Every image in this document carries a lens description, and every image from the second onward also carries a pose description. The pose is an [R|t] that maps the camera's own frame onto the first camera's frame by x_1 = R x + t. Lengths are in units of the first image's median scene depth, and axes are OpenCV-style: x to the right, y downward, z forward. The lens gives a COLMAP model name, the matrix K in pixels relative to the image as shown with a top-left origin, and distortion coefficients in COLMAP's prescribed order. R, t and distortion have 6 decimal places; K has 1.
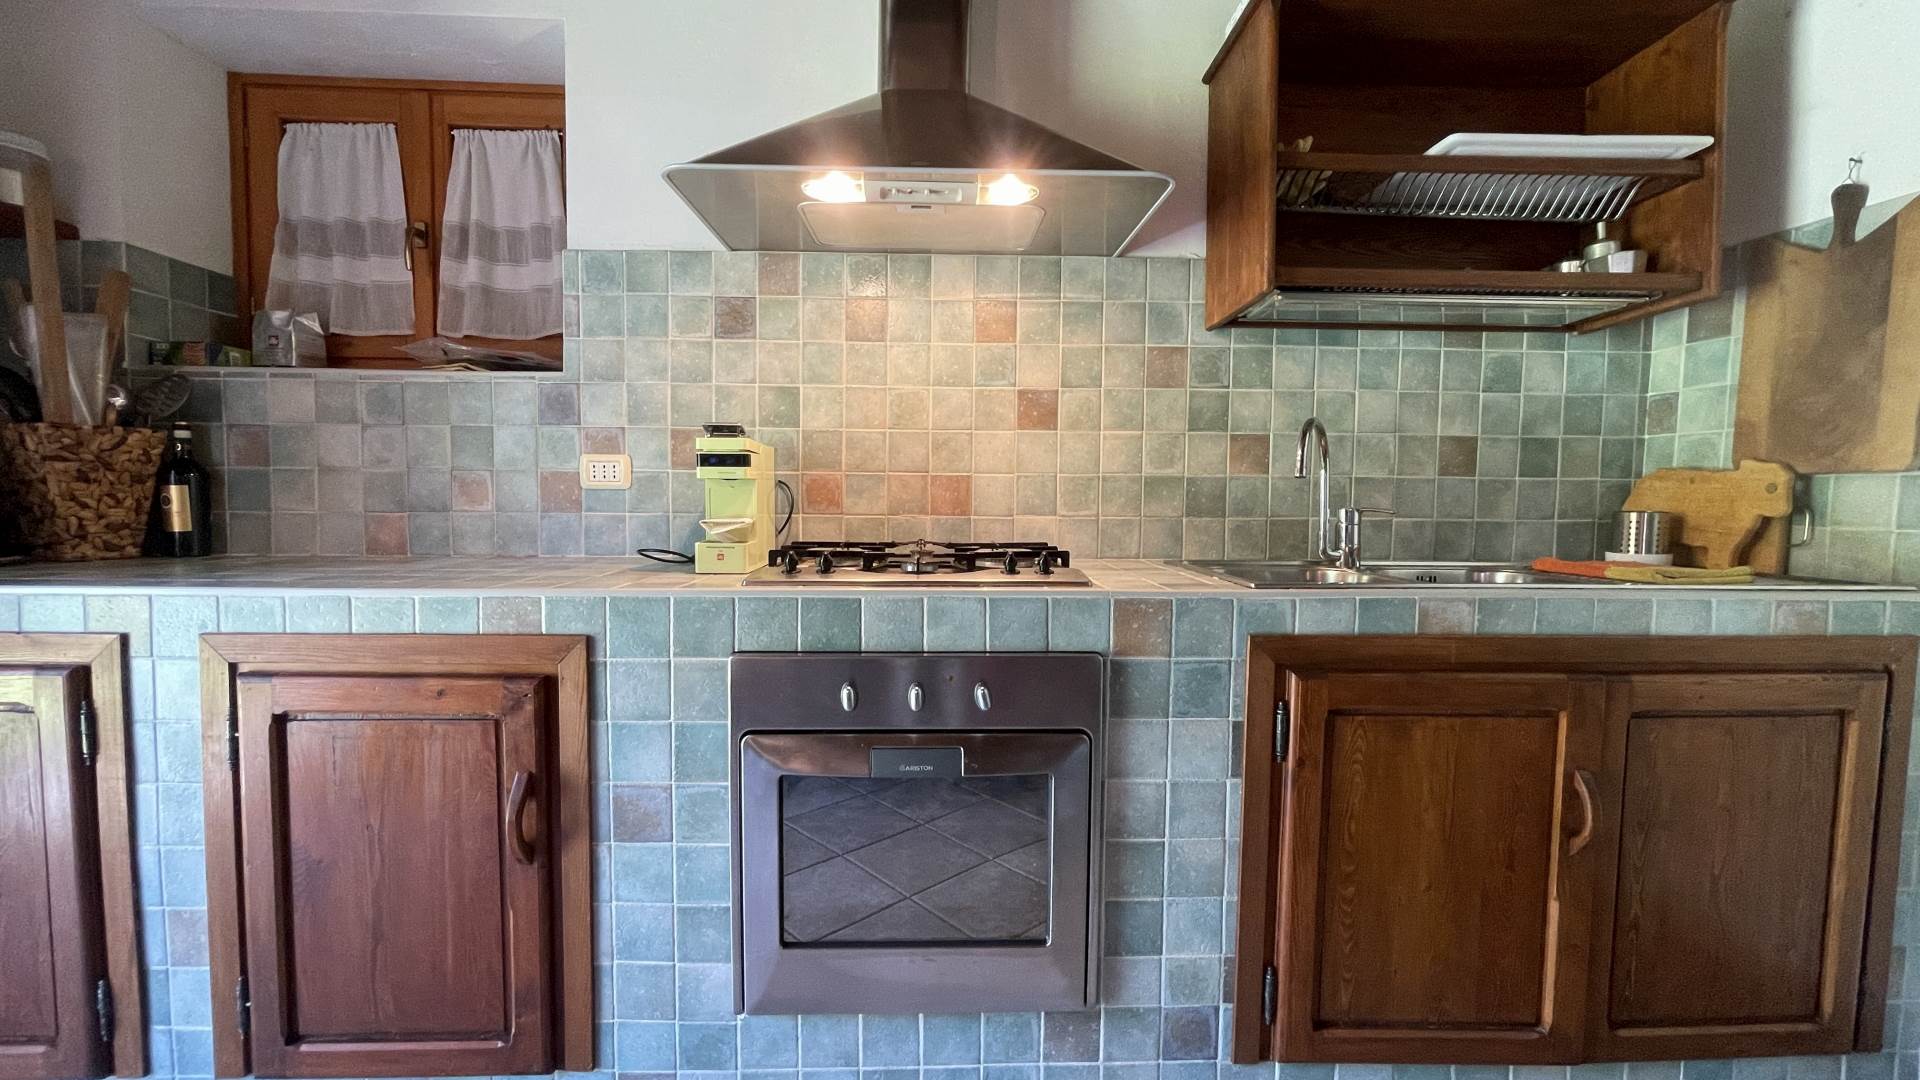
lens RADIAL K [[782.6, 0, 952.6], [0, 782.6, 536.1], [0, 0, 1]] dist [0.000025, 0.000074]
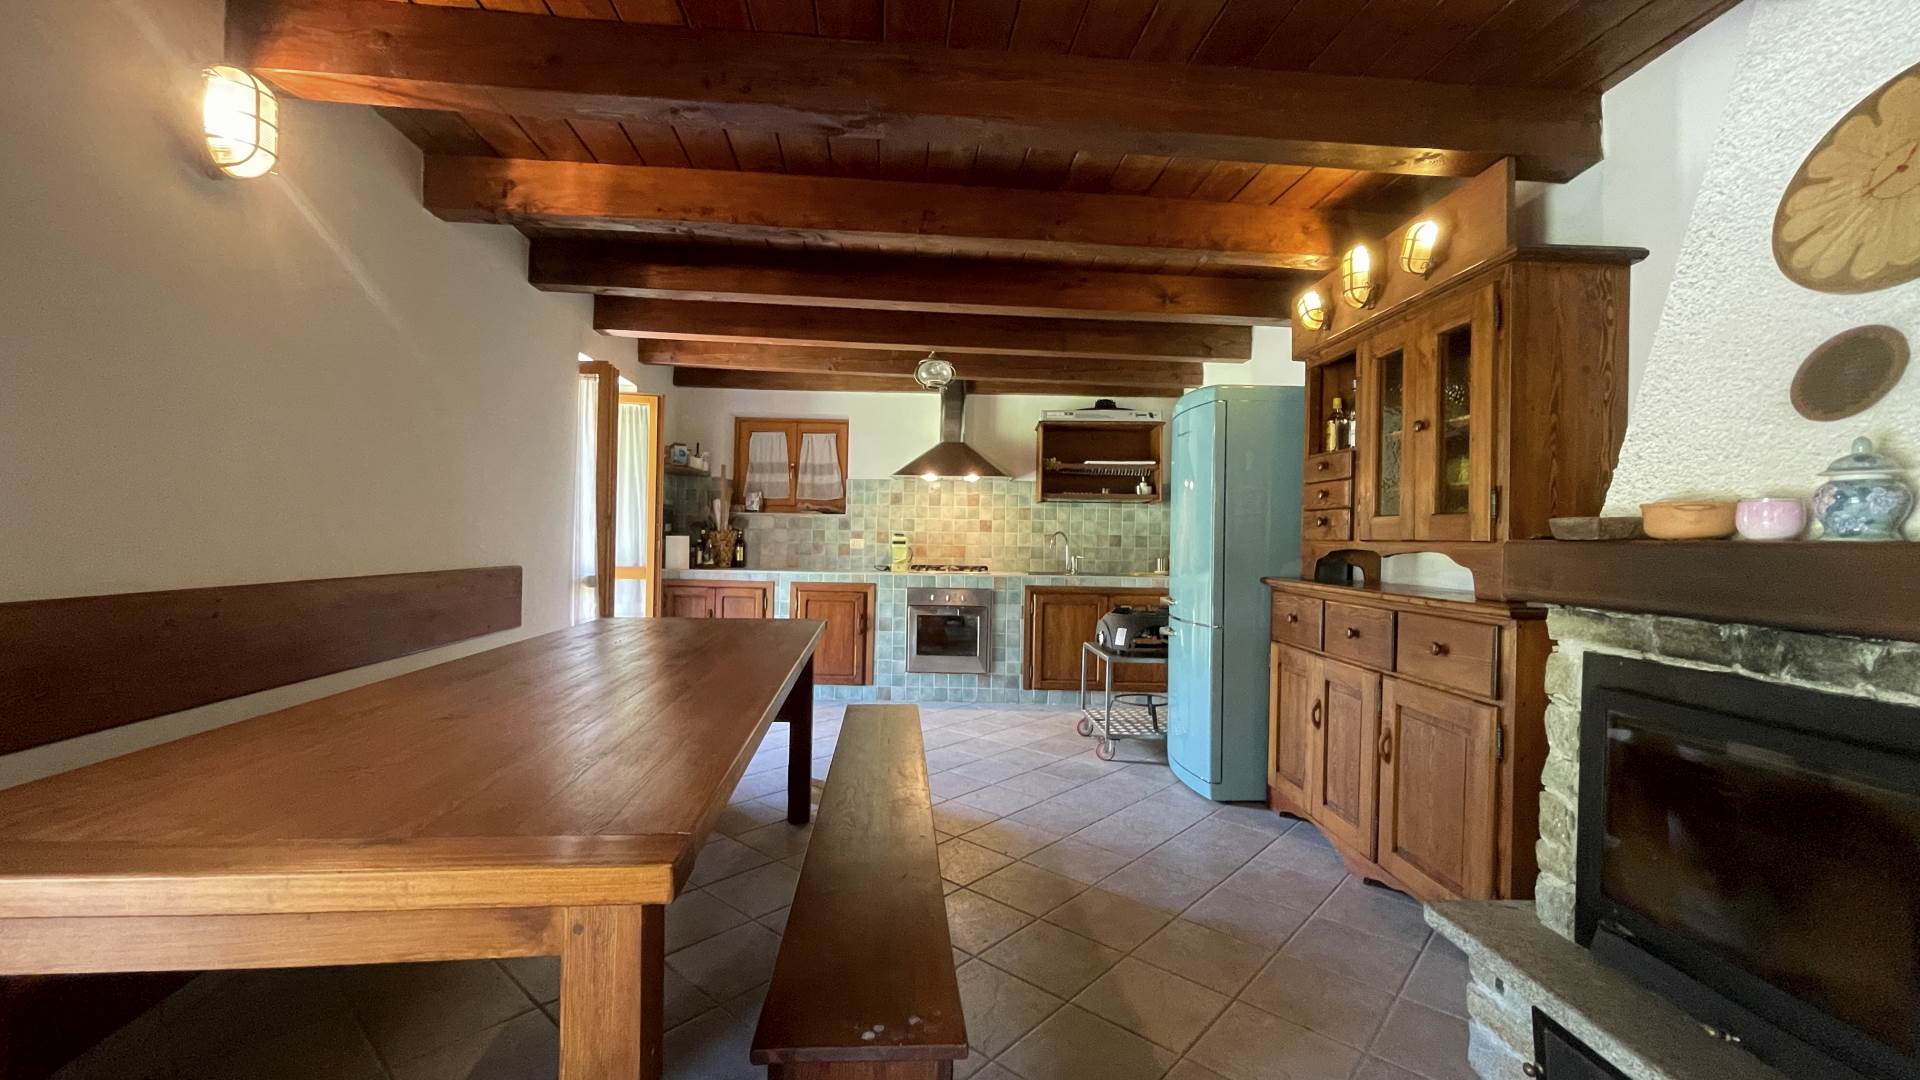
lens RADIAL K [[782.6, 0, 952.6], [0, 782.6, 536.1], [0, 0, 1]] dist [0.000025, 0.000074]
pose [[0.998772, 0.008360, -0.048822, 0.131895], [-0.011352, 0.998054, -0.061315, 0.086693], [0.048214, 0.061794, 0.996924, -2.342386]]
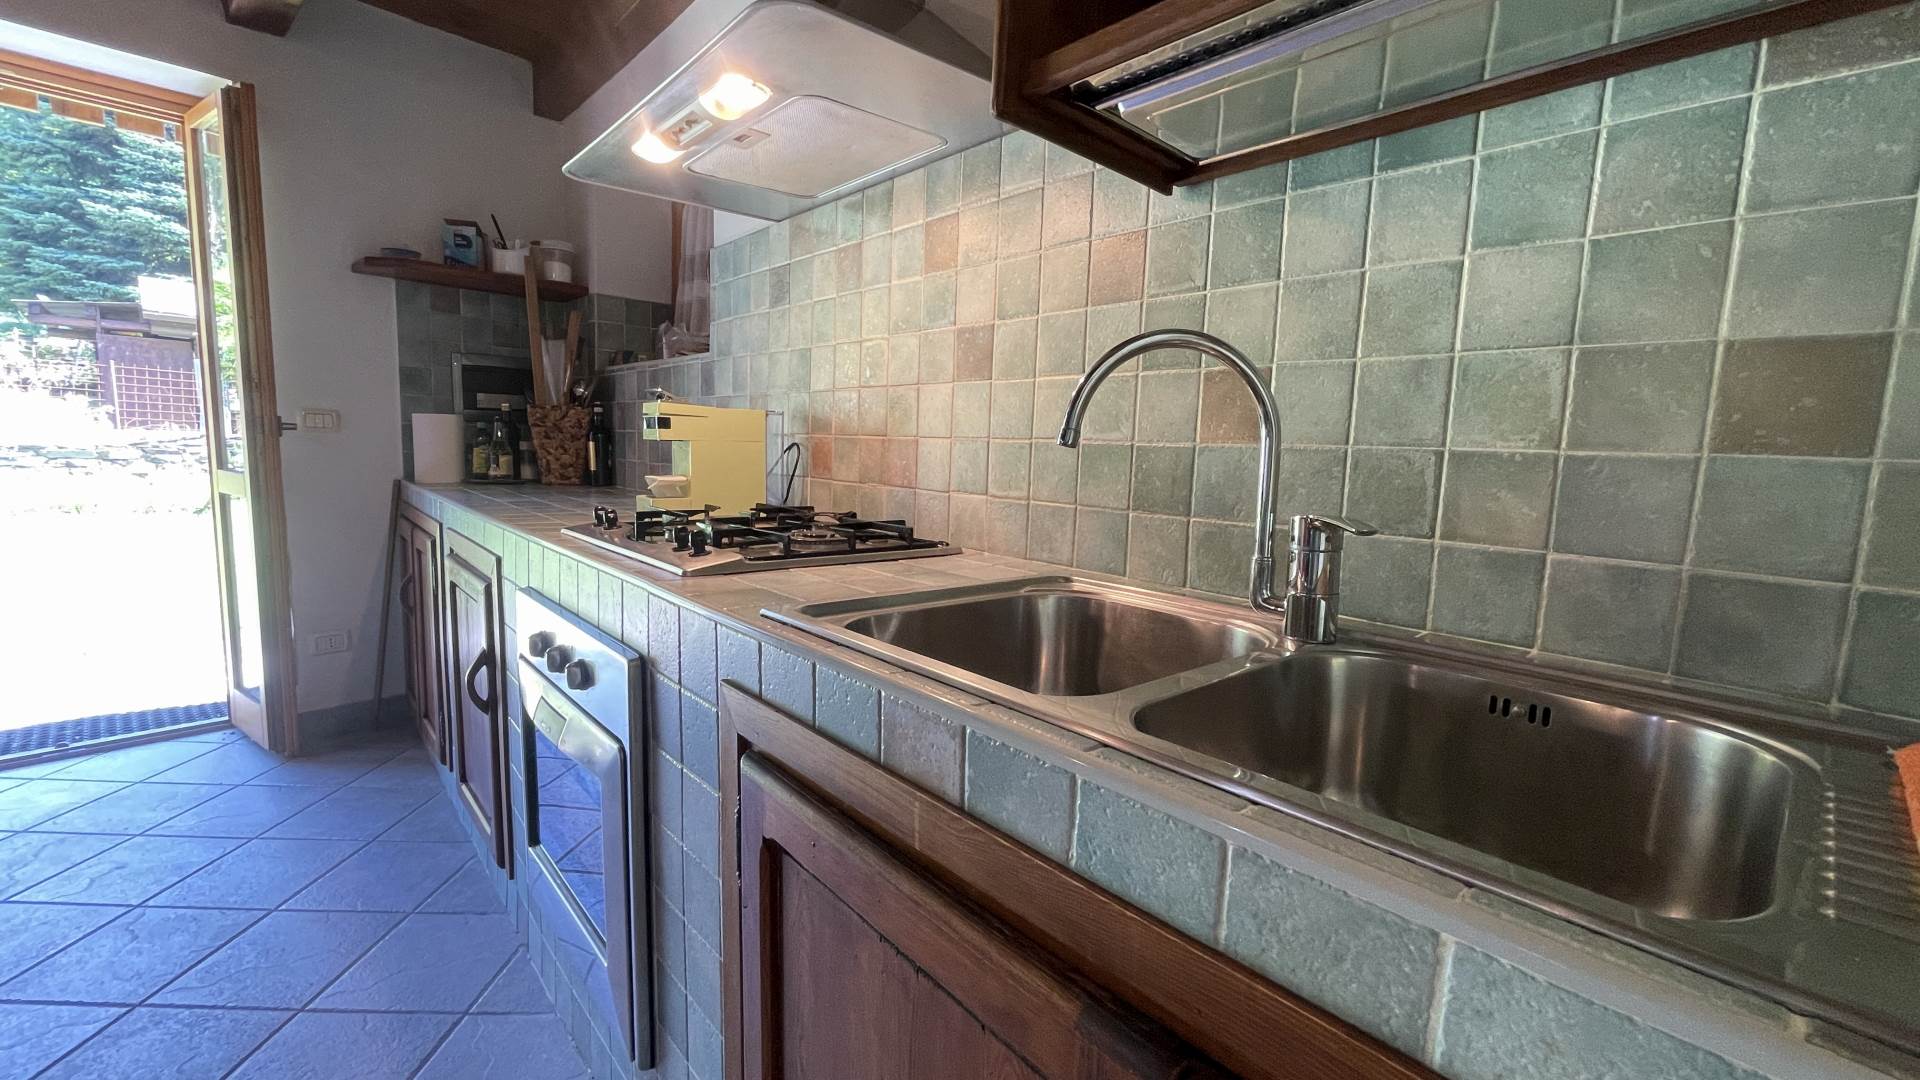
lens RADIAL K [[782.4, 0, 953.8], [0, 782.4, 534.6], [0, 0, 1]] dist [-0.000915, 0.000246]
pose [[0.638735, 0.100739, -0.762804, 0.698365], [-0.069990, 0.994889, 0.072784, -0.041393], [0.766237, 0.006899, 0.642521, 0.506676]]
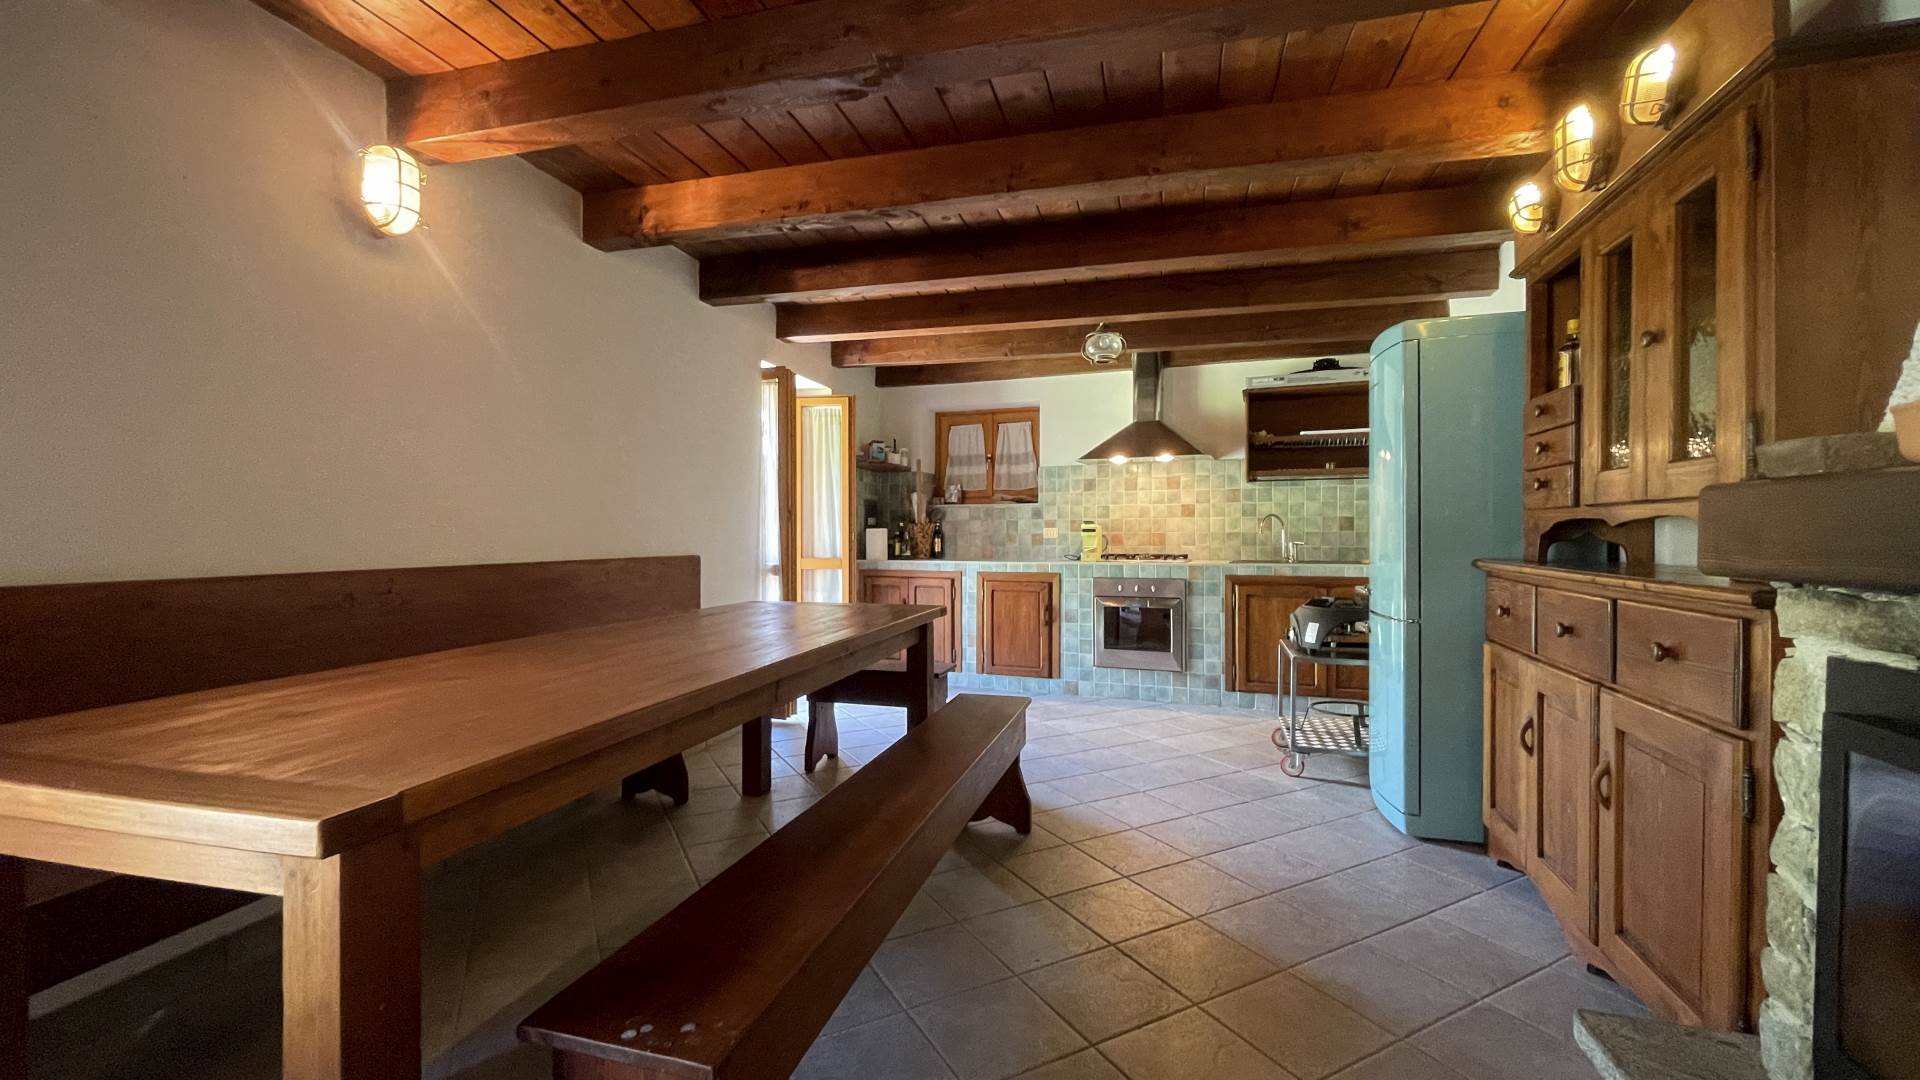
lens RADIAL K [[782.5, 0, 949.9], [0, 782.5, 537.4], [0, 0, 1]] dist [-0.002012, 0.003342]
pose [[0.920046, -0.009757, -0.391689, 0.451974], [-0.010825, 0.998675, -0.050304, 0.105249], [0.391661, 0.050522, 0.918722, -2.172564]]
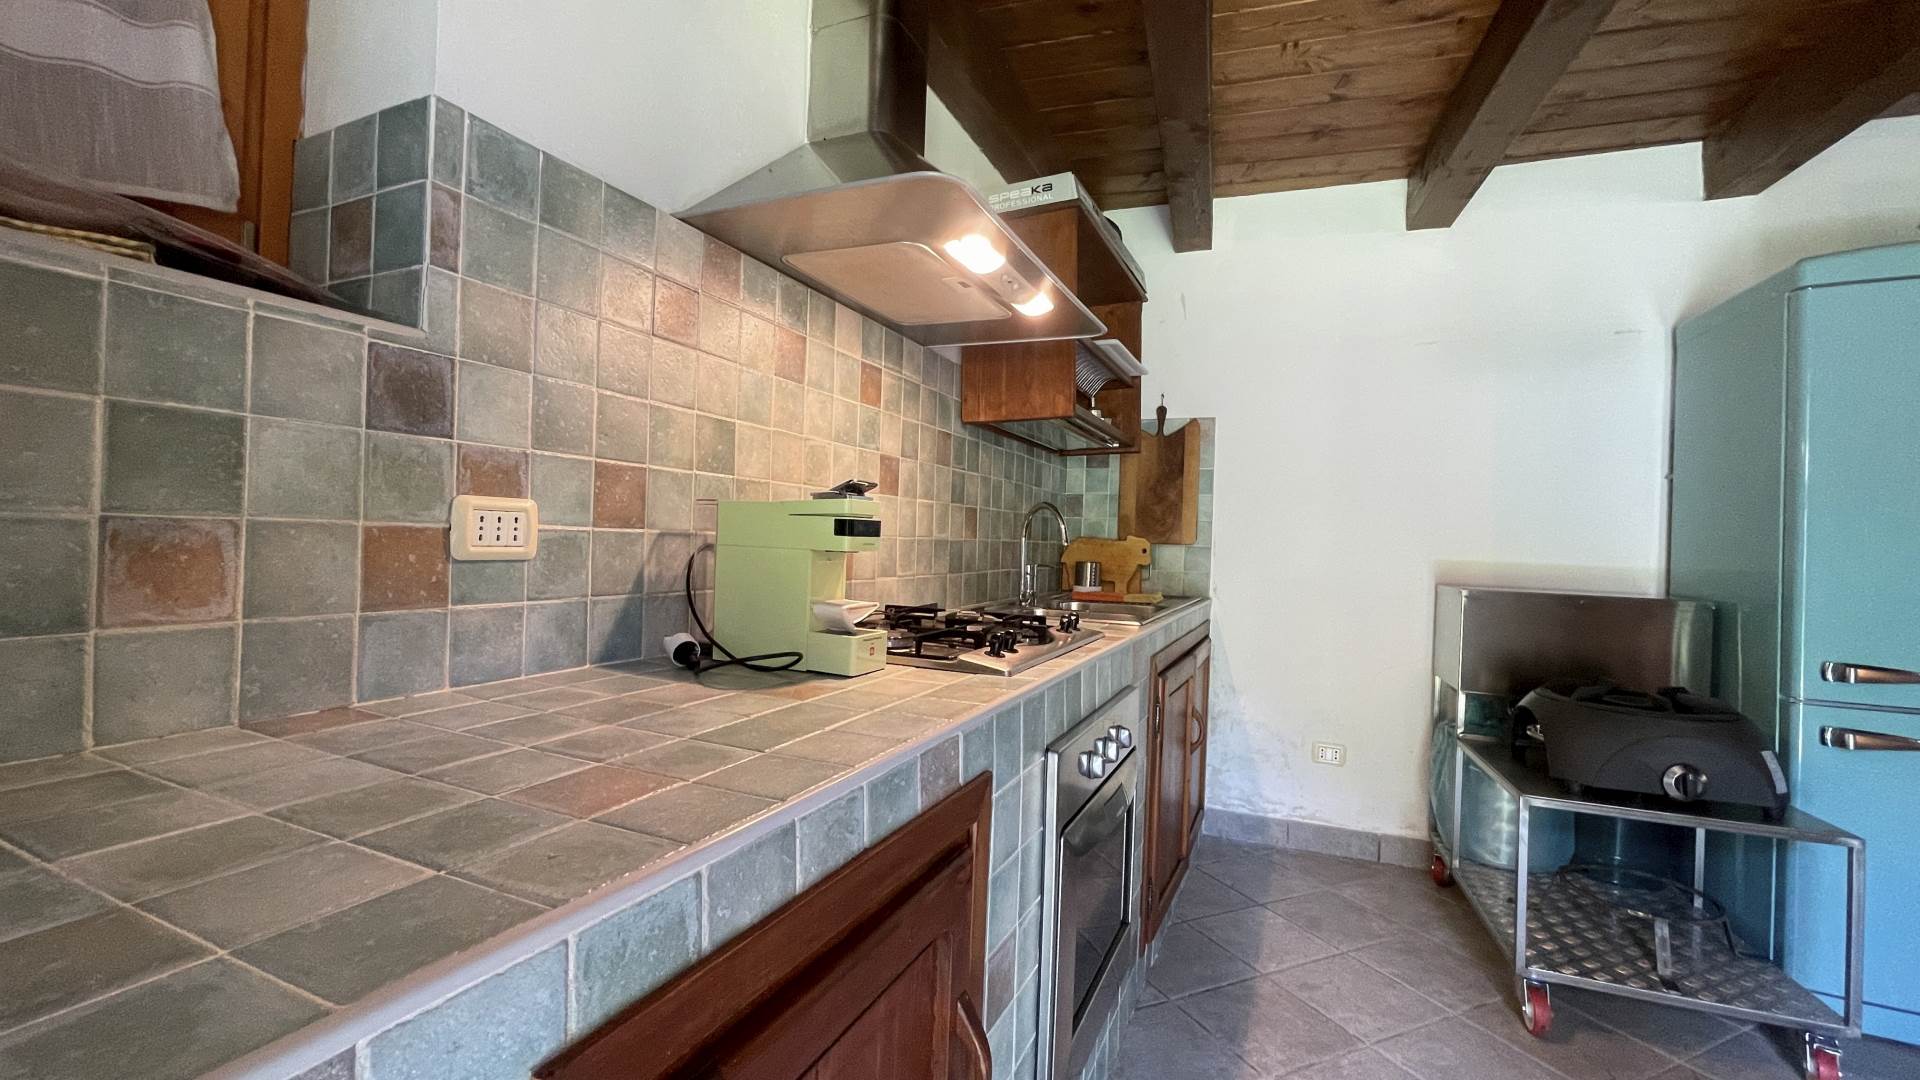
lens RADIAL K [[779.8, 0, 952.4], [0, 779.8, 537.1], [0, 0, 1]] dist [0.000212, 0.000296]
pose [[0.451773, 0.007526, 0.892101, -0.787778], [0.019700, 0.999636, -0.018409, -0.059489], [-0.891916, 0.025891, 0.451460, 0.464872]]
